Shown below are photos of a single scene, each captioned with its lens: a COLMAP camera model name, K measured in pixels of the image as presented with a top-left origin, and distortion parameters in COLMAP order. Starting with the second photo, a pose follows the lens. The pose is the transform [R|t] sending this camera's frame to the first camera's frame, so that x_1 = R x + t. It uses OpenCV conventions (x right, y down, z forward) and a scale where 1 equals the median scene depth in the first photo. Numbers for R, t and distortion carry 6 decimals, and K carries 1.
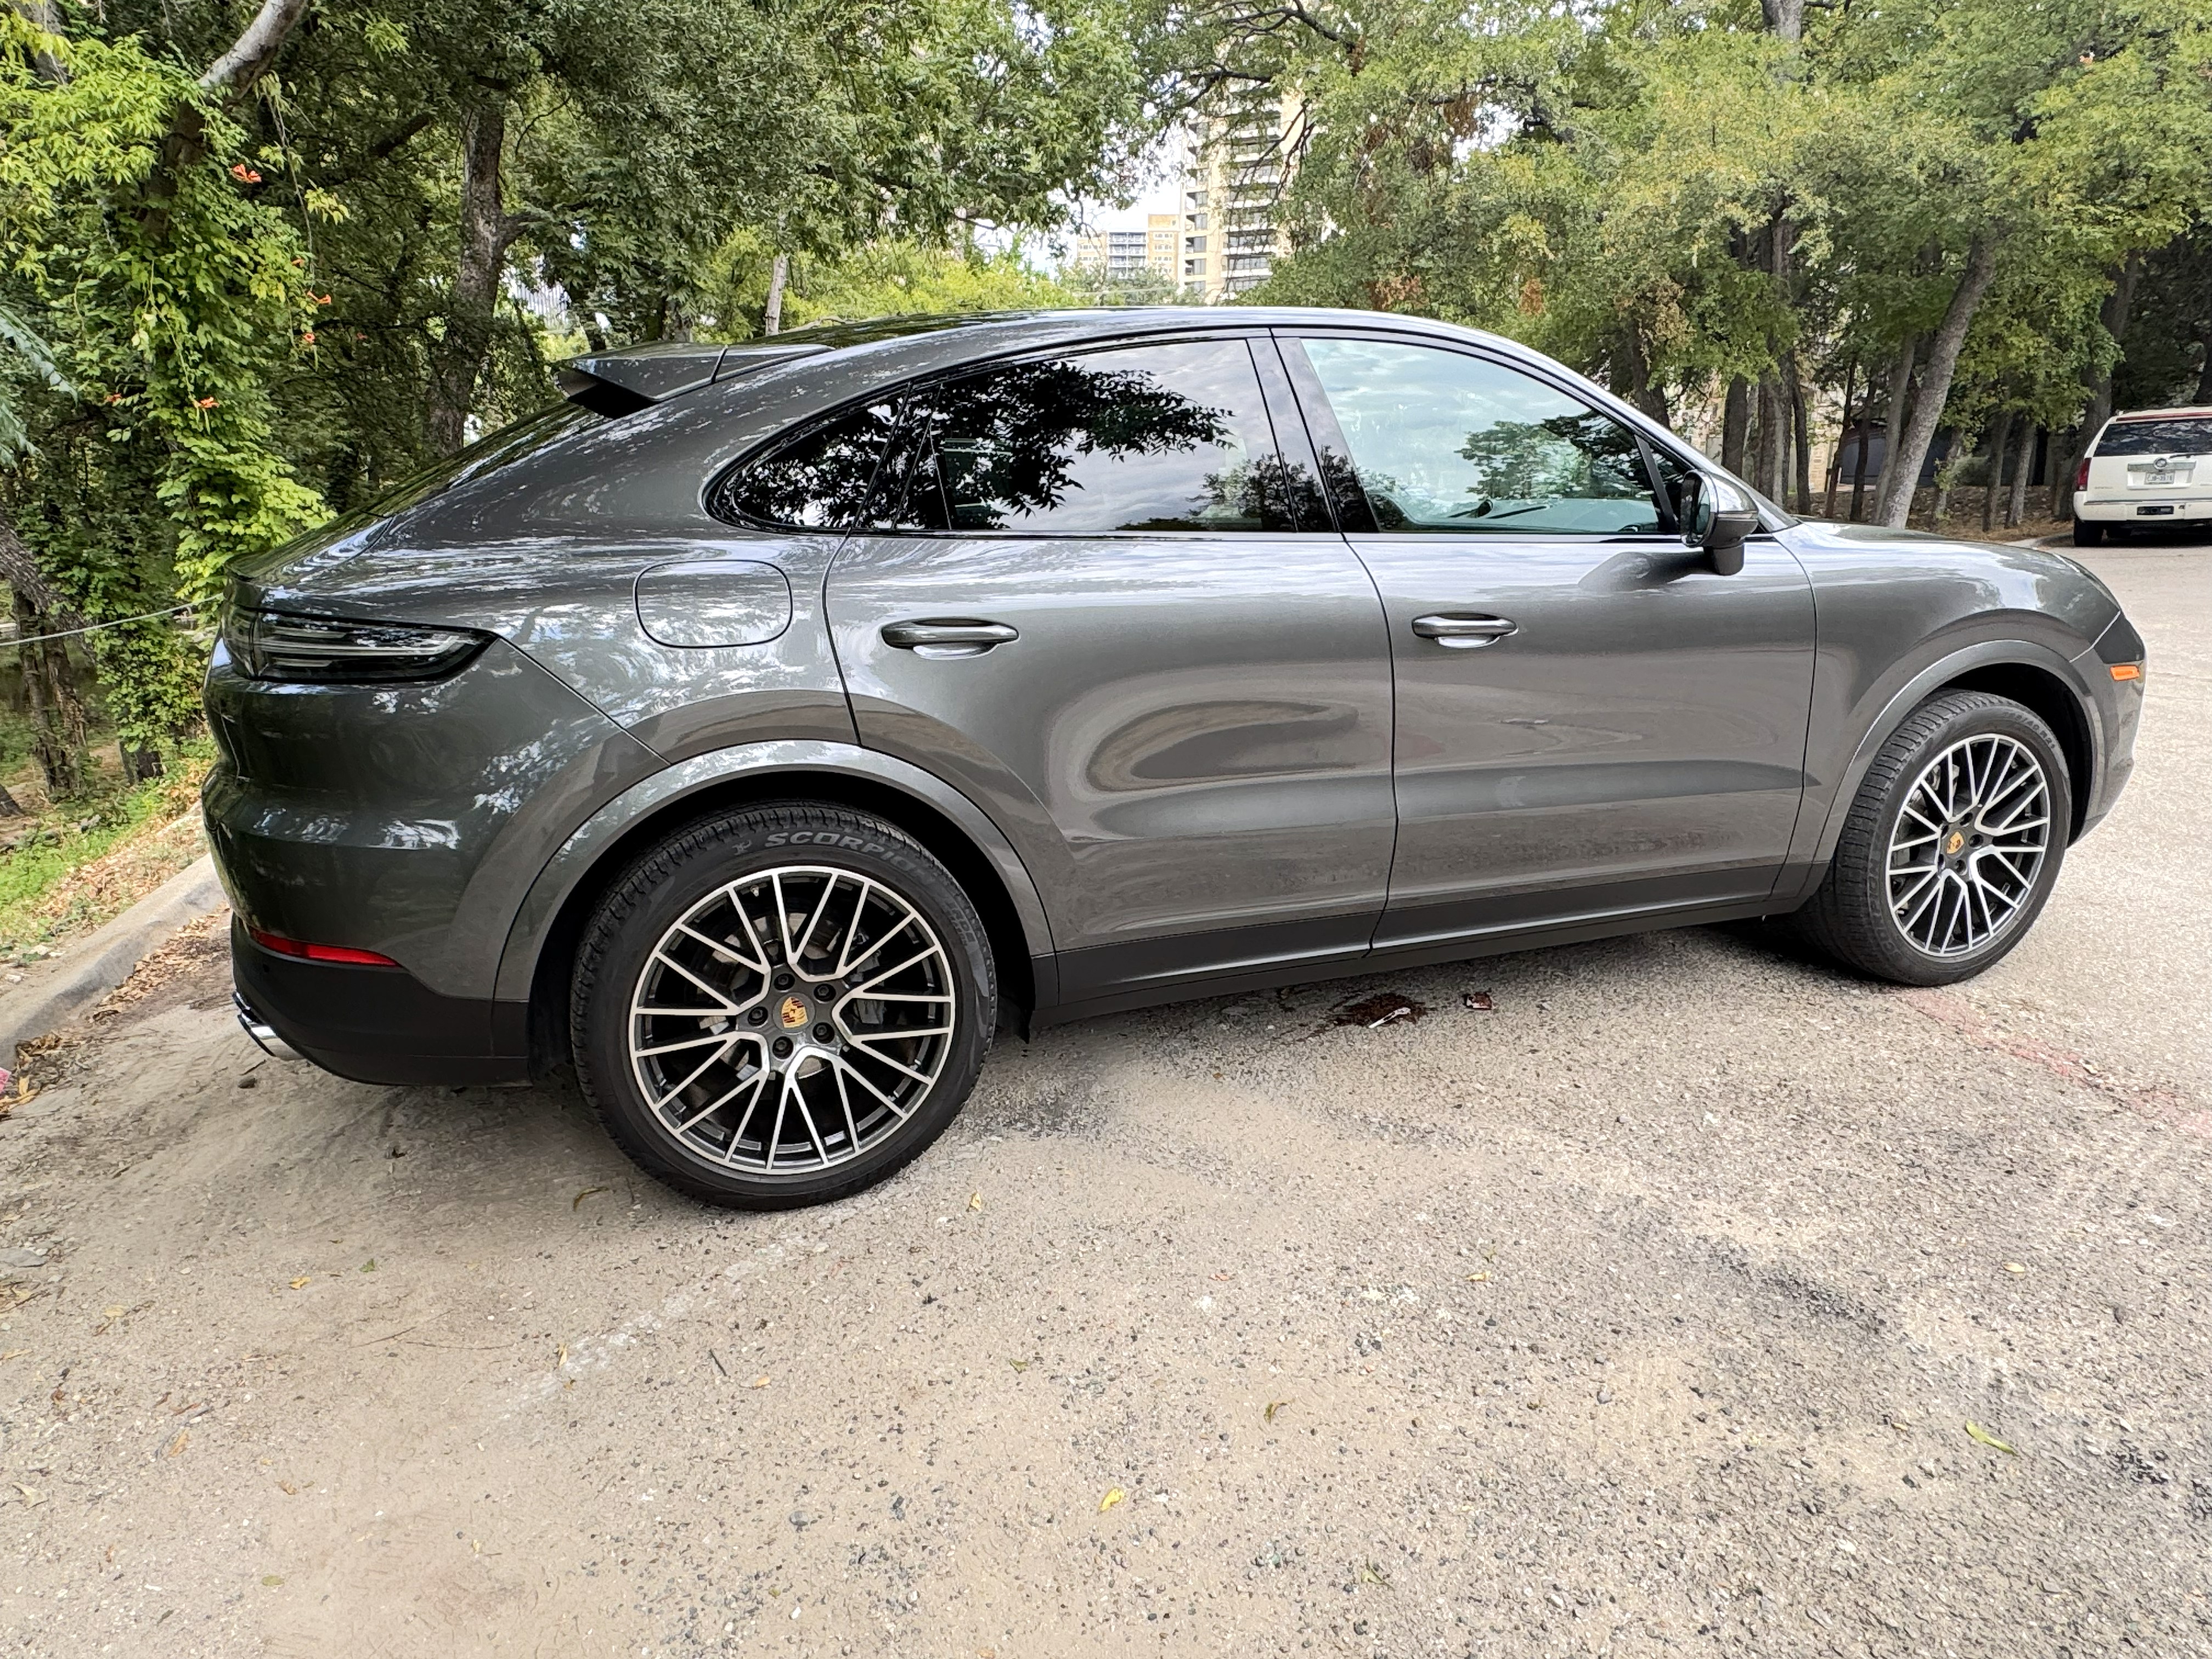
lens RADIAL K [[1367.8, 0, 1091.7], [0, 1367.8, 812.9], [0, 0, 1]] dist [-0.004596, 0.004543]
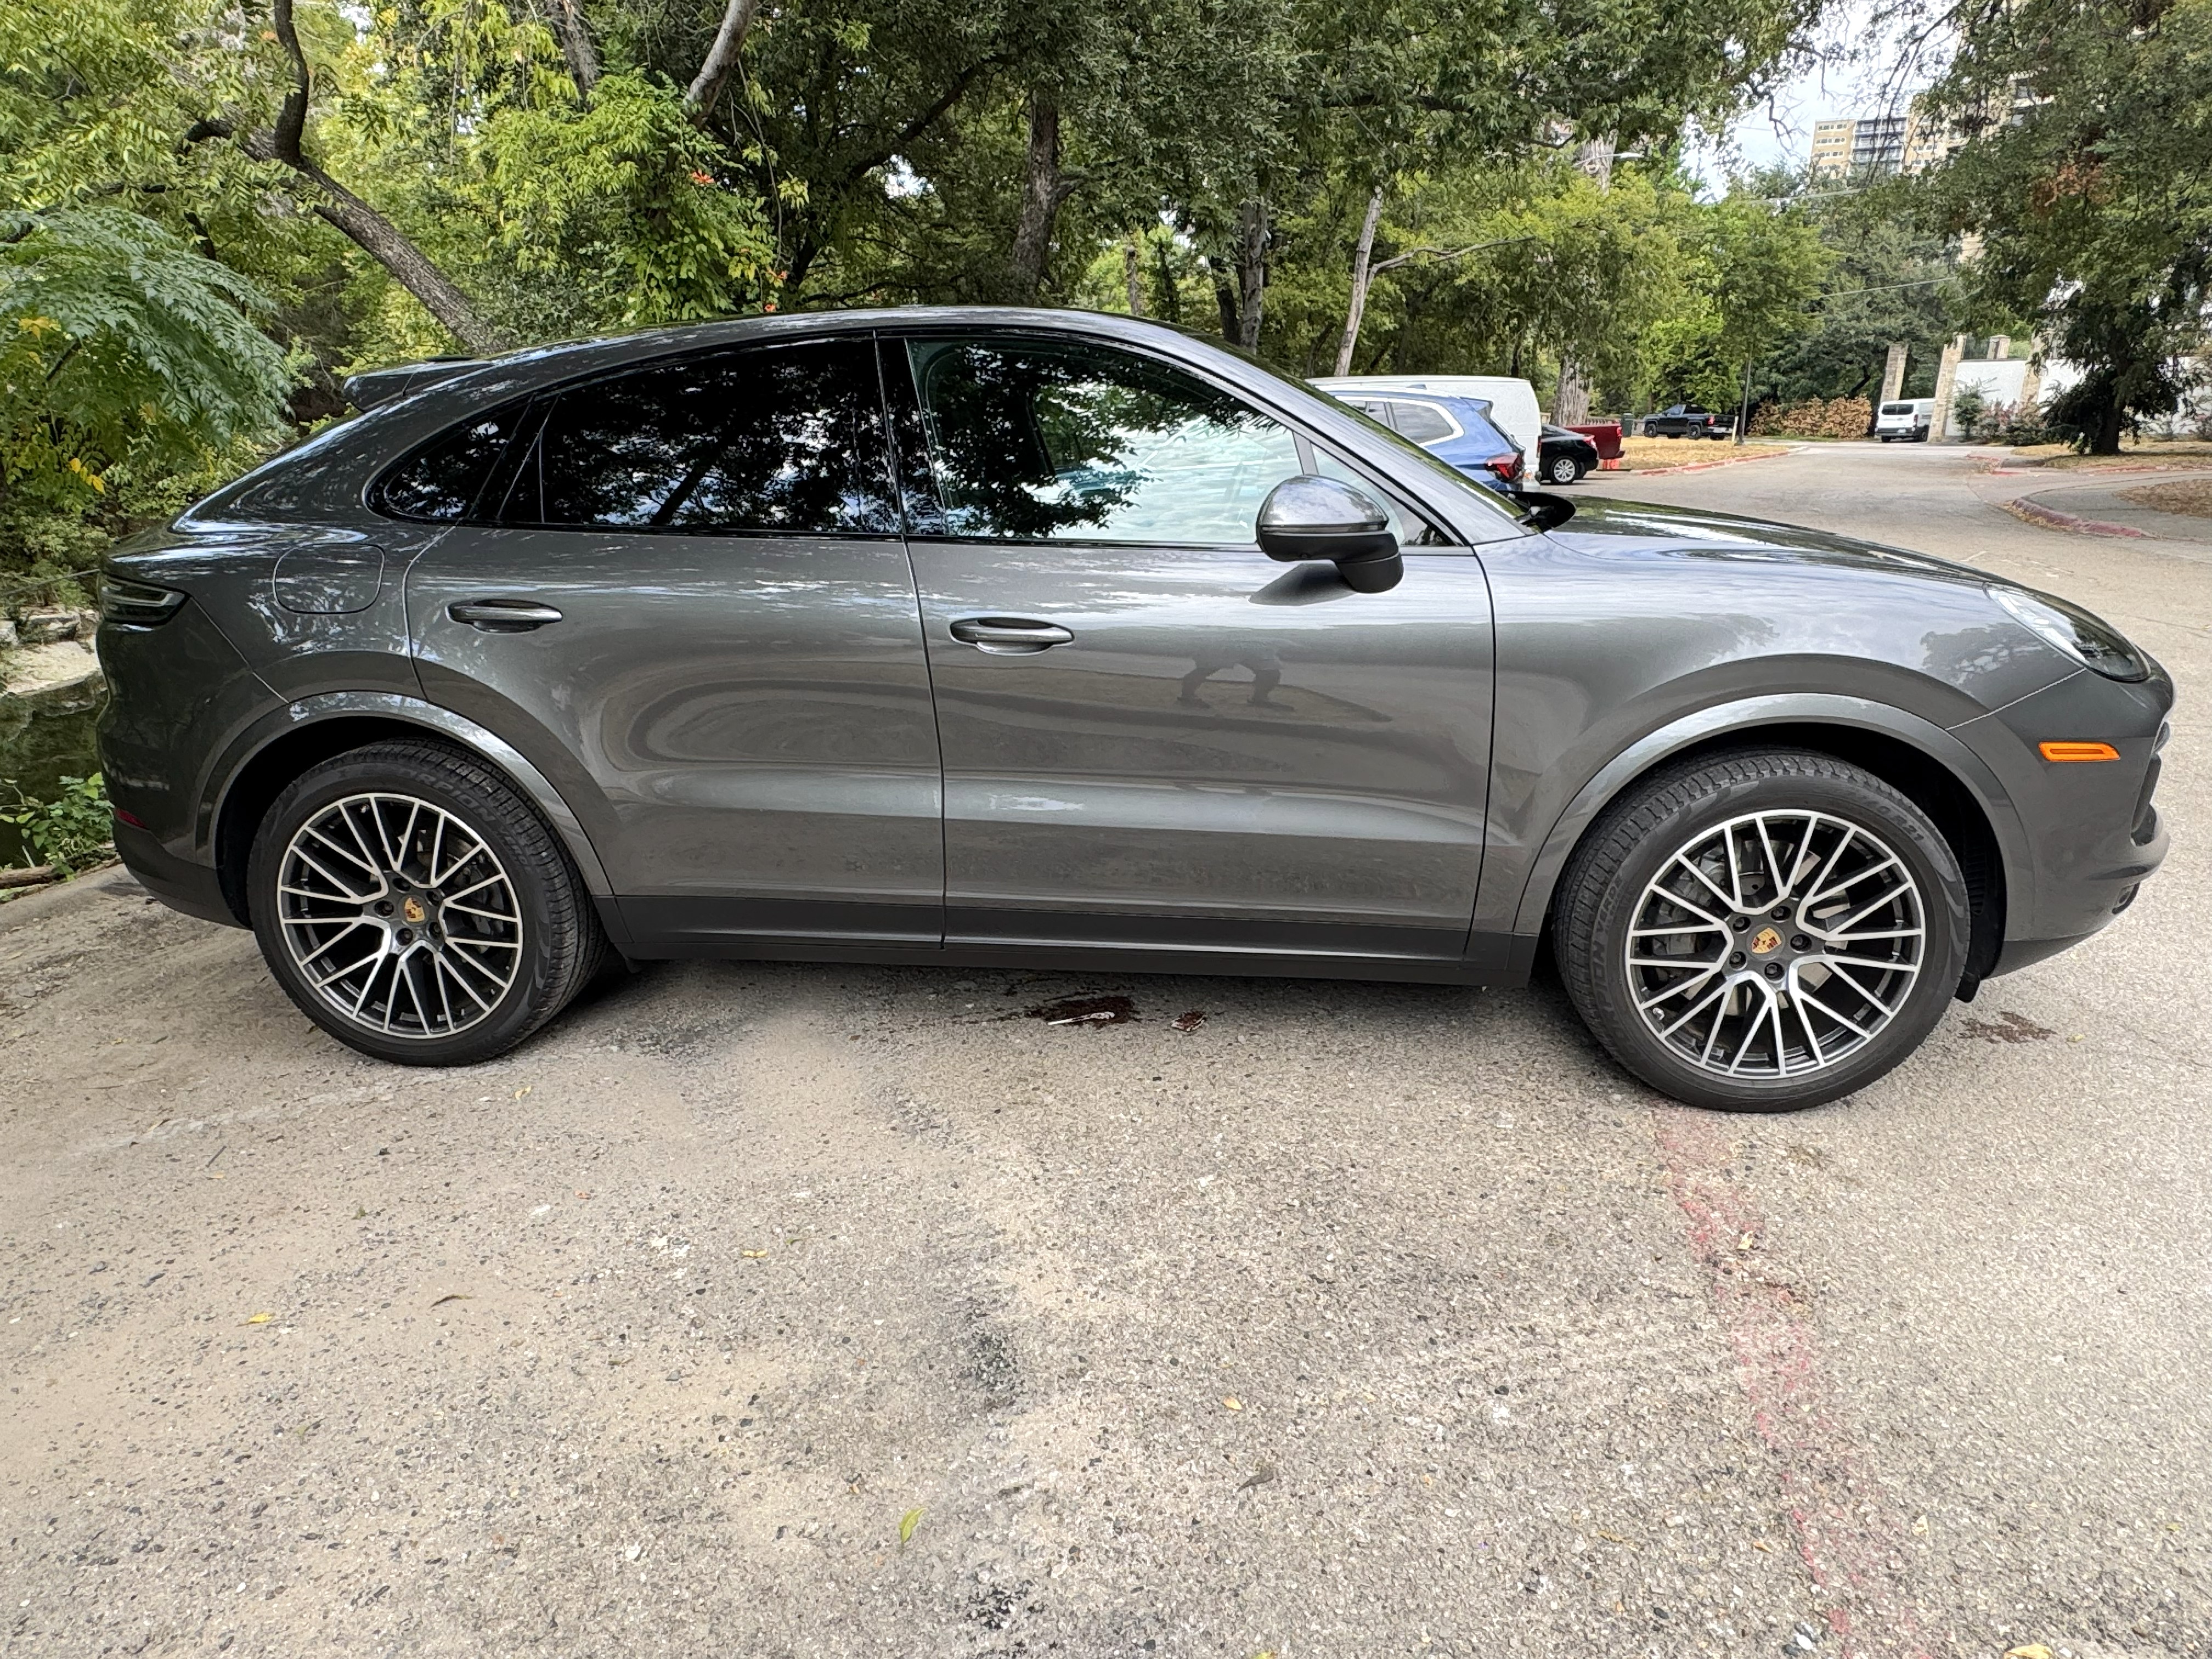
lens RADIAL K [[1367.8, 0, 1084.5], [0, 1367.8, 816.6], [0, 0, 1]] dist [-0.004596, 0.004543]
pose [[0.893948, 0.126566, -0.429928, 0.631533], [-0.105287, 0.991756, 0.073040, -0.069105], [0.435628, -0.020028, 0.899904, 0.112181]]
